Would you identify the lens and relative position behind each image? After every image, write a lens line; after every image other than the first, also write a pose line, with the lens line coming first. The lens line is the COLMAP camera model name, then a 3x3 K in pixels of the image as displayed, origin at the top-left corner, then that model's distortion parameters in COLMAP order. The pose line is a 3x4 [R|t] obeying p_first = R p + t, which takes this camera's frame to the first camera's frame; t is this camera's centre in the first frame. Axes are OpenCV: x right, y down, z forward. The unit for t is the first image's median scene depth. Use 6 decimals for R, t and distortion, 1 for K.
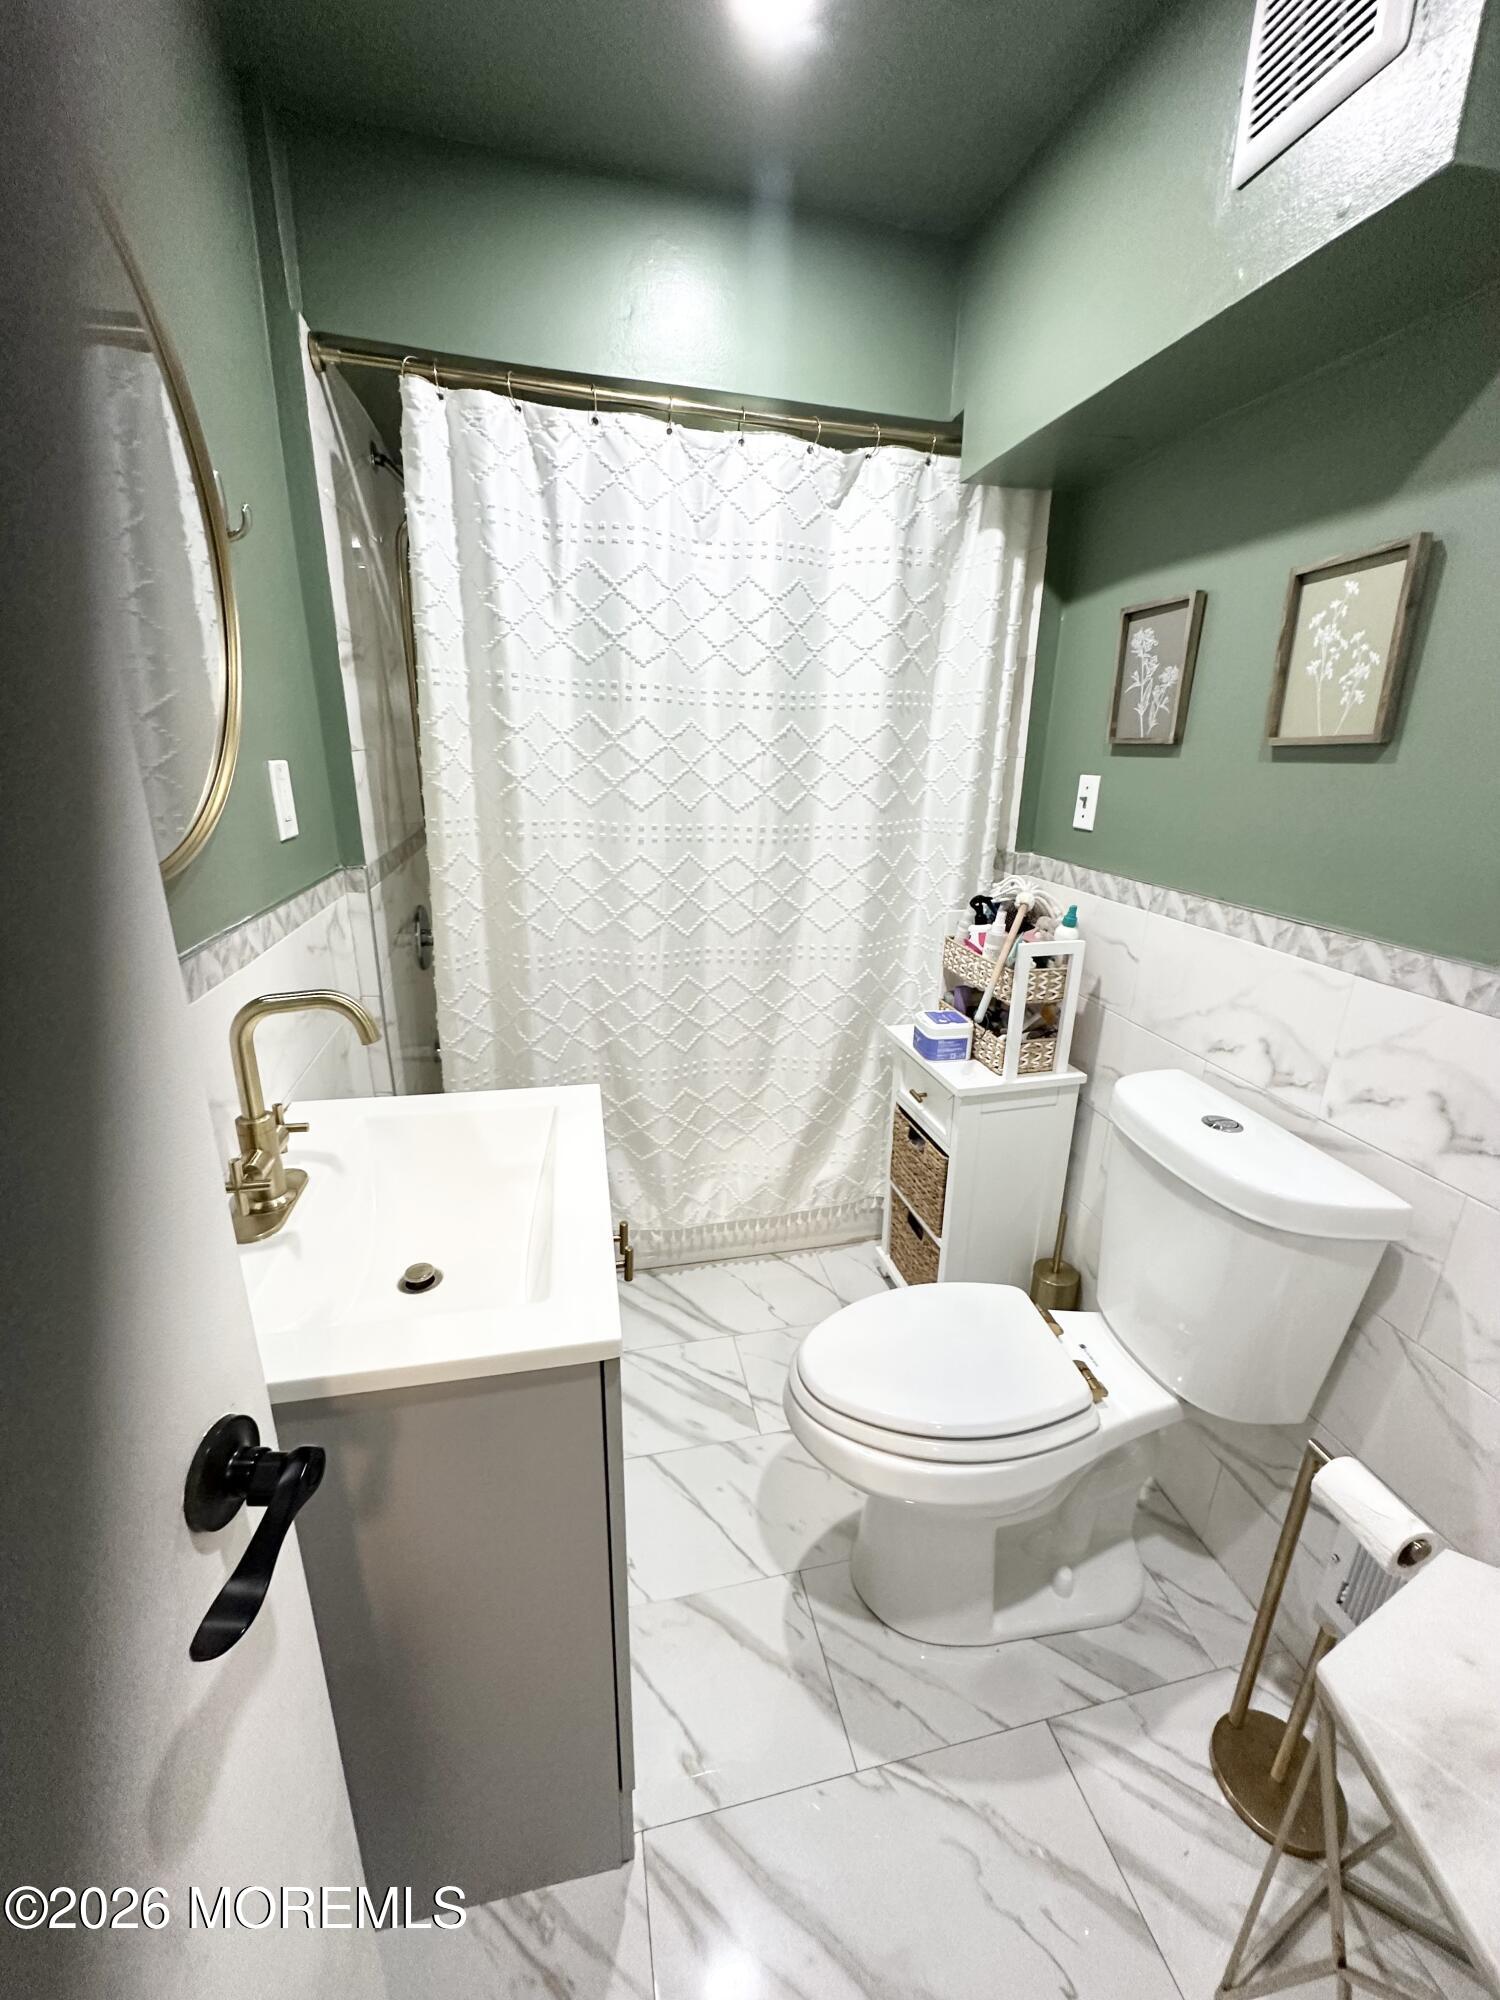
lens RADIAL K [[798.1, 0, 752.3], [0, 798.1, 1000.8], [0, 0, 1]] dist [-0.006448, 0.001146]
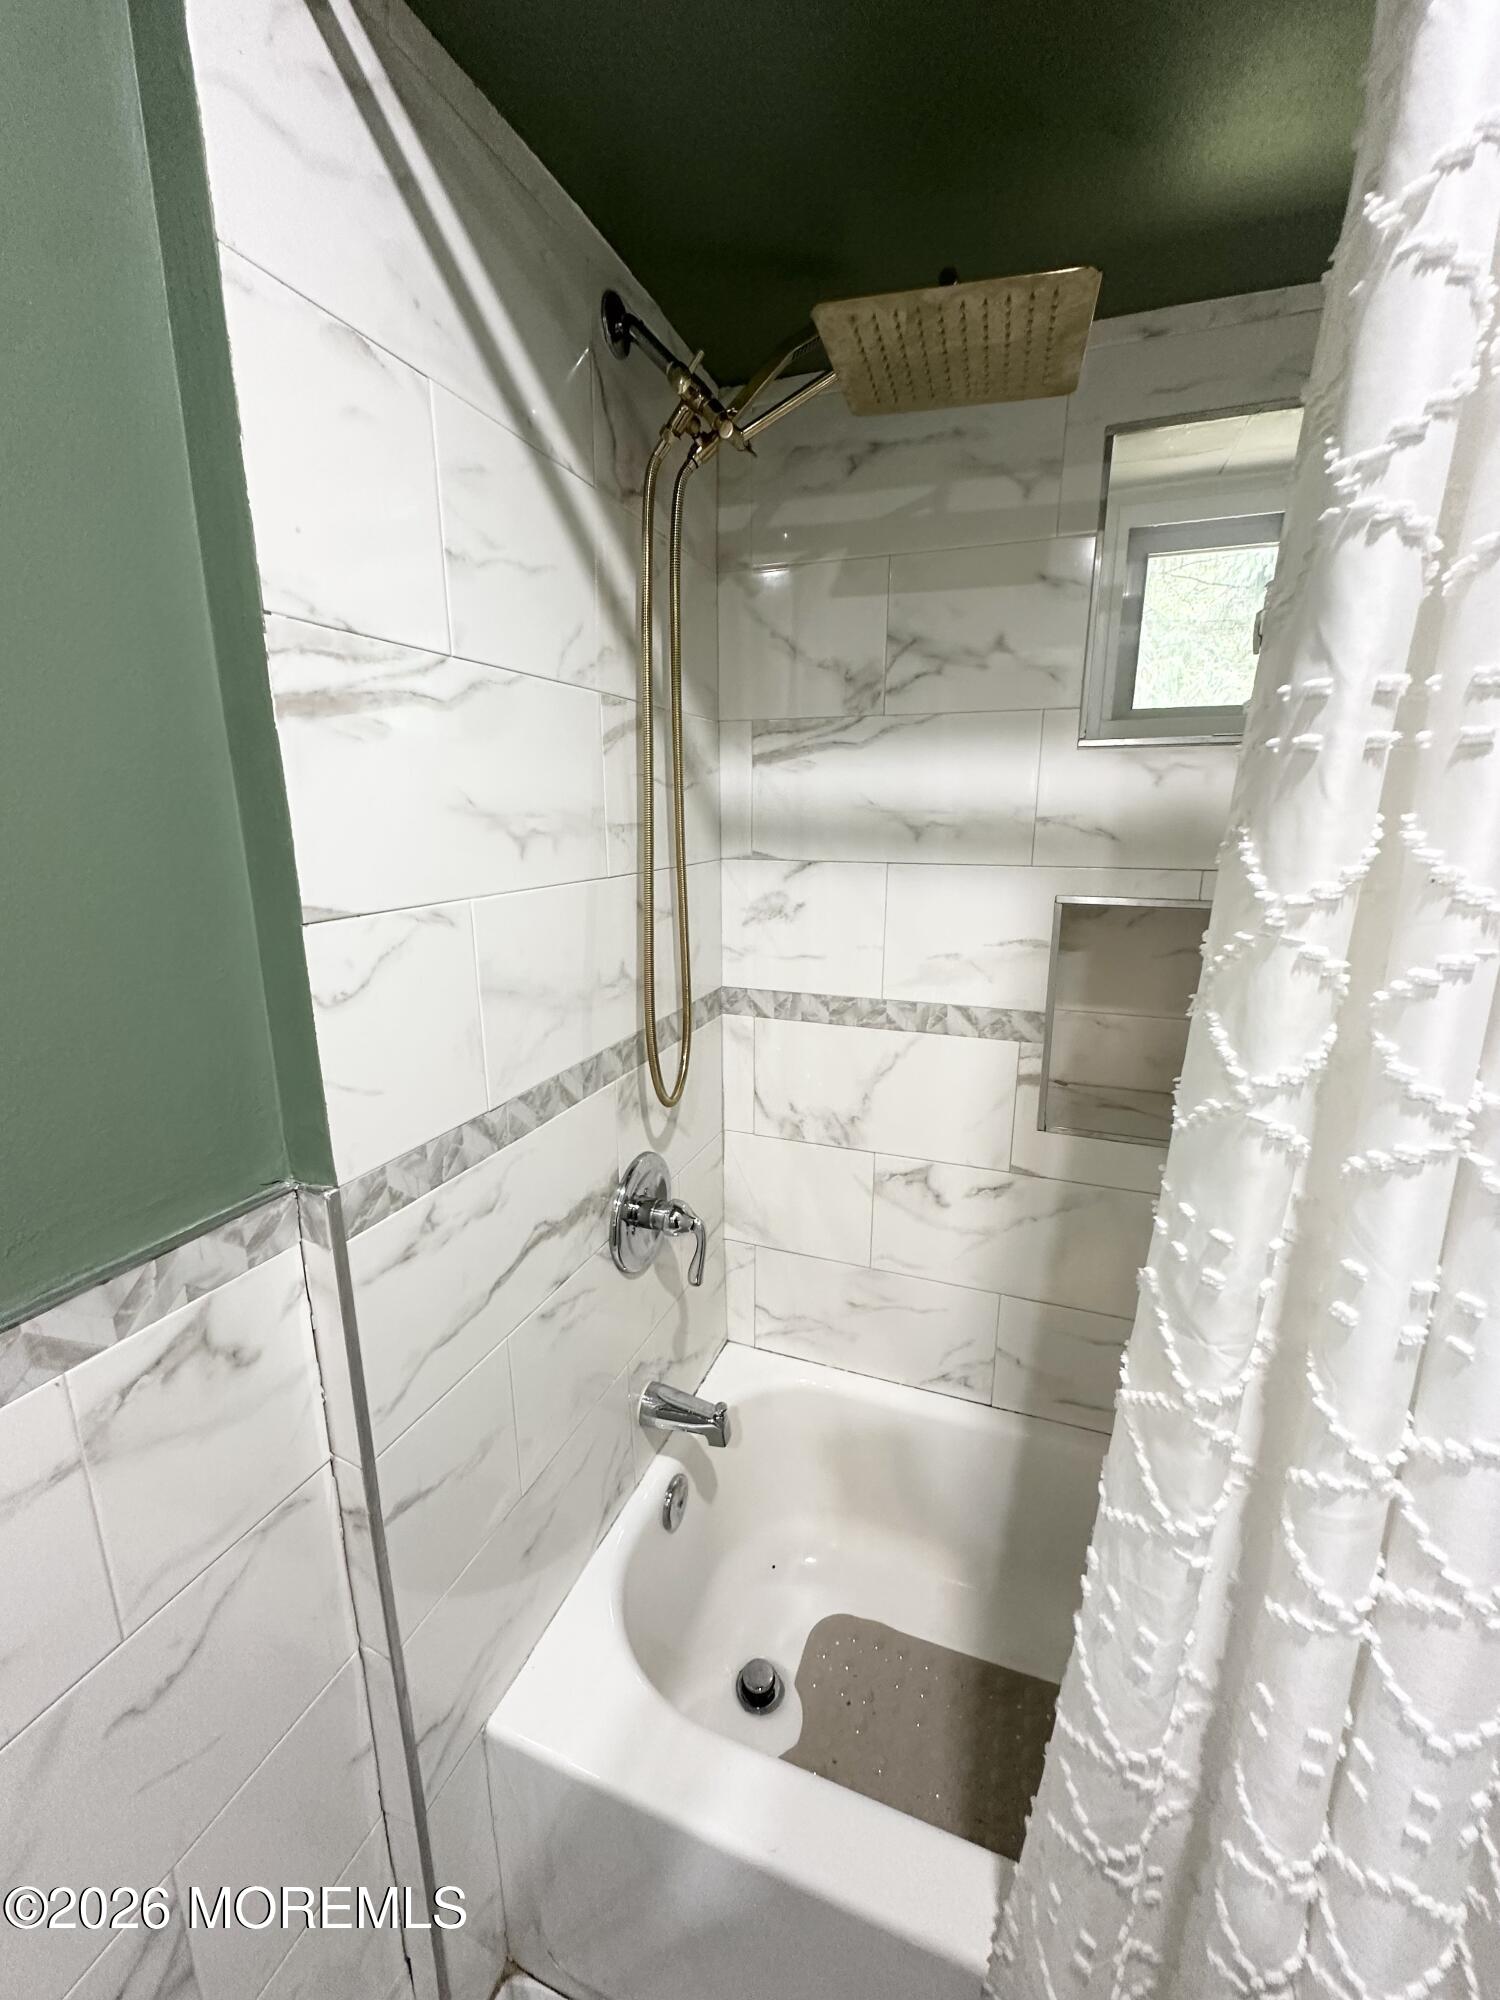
lens RADIAL K [[798.1, 0, 750.0], [0, 798.1, 995.9], [0, 0, 1]] dist [-0.006448, 0.001146]
pose [[0.830870, 0.106566, -0.546167, -0.107260], [-0.154239, 0.987139, -0.042033, -0.329491], [0.534663, 0.119164, 0.836621, 0.881720]]
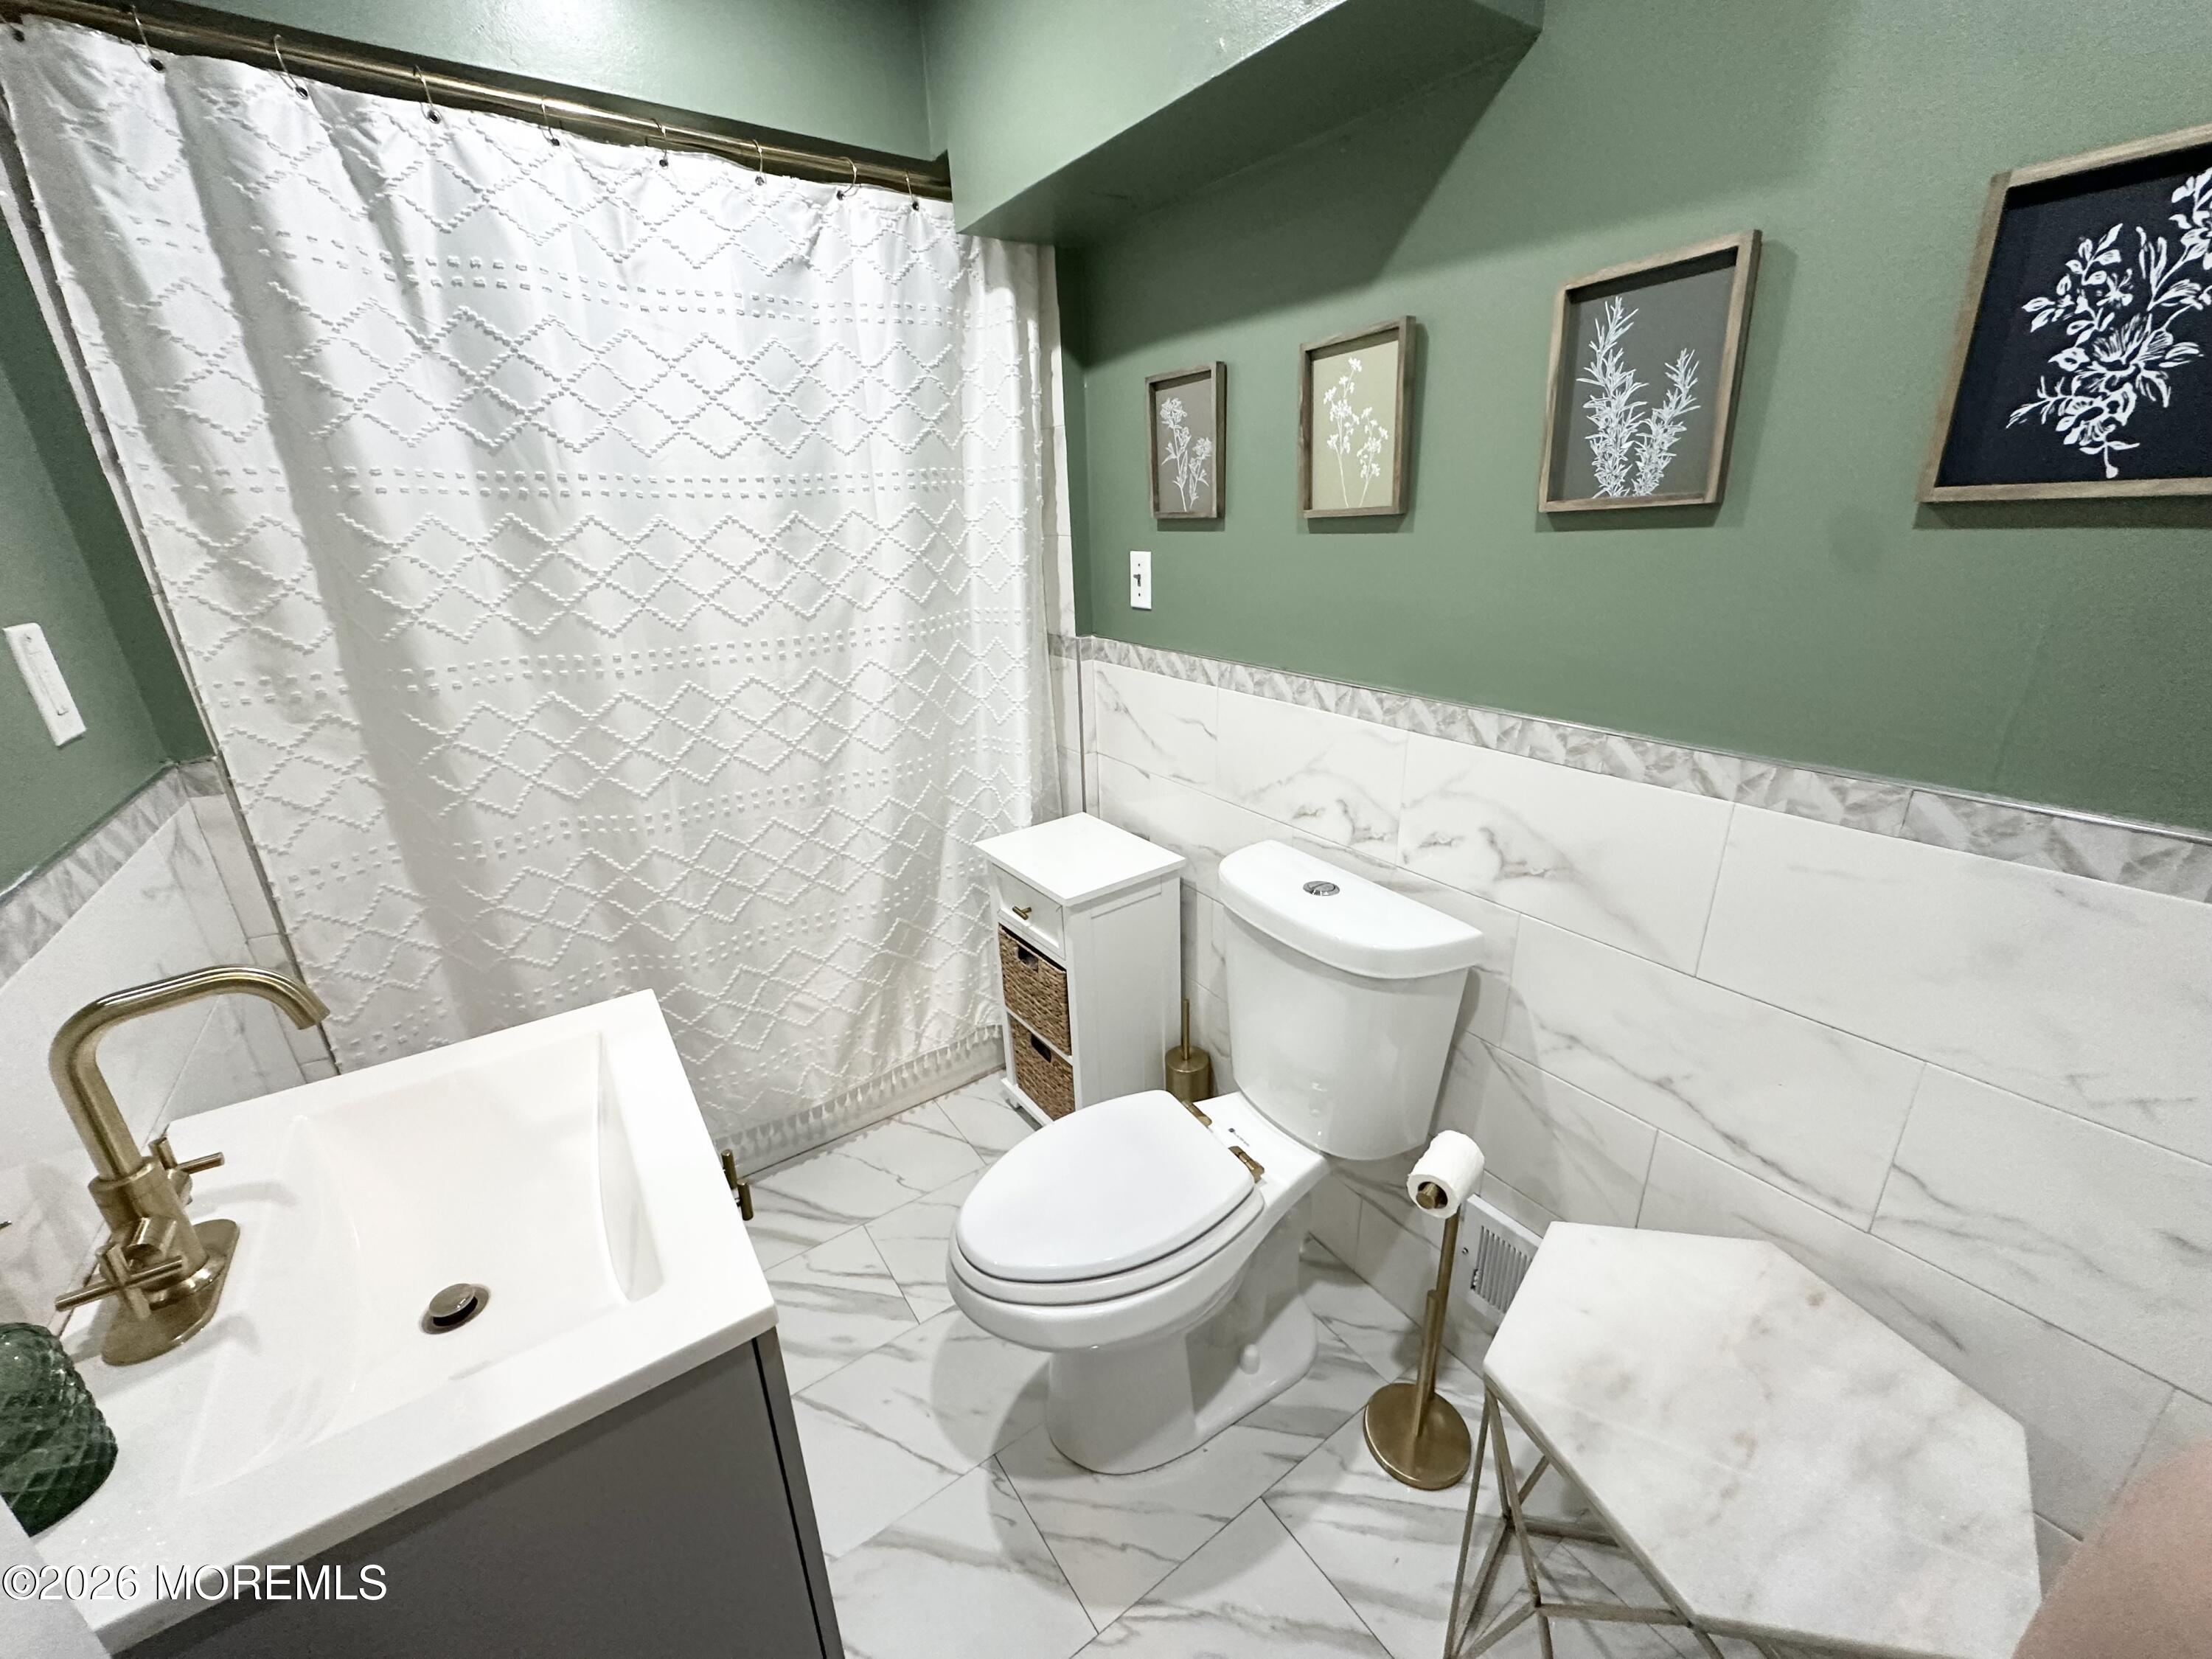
lens RADIAL K [[882.7, 0, 1106.5], [0, 882.7, 828.3], [0, 0, 1]] dist [-0.006448, 0.001146]
pose [[0.925872, -0.173866, 0.335458, -0.036008], [0.160752, 0.984738, 0.066705, -0.038458], [-0.341936, -0.007835, 0.939691, 0.012527]]
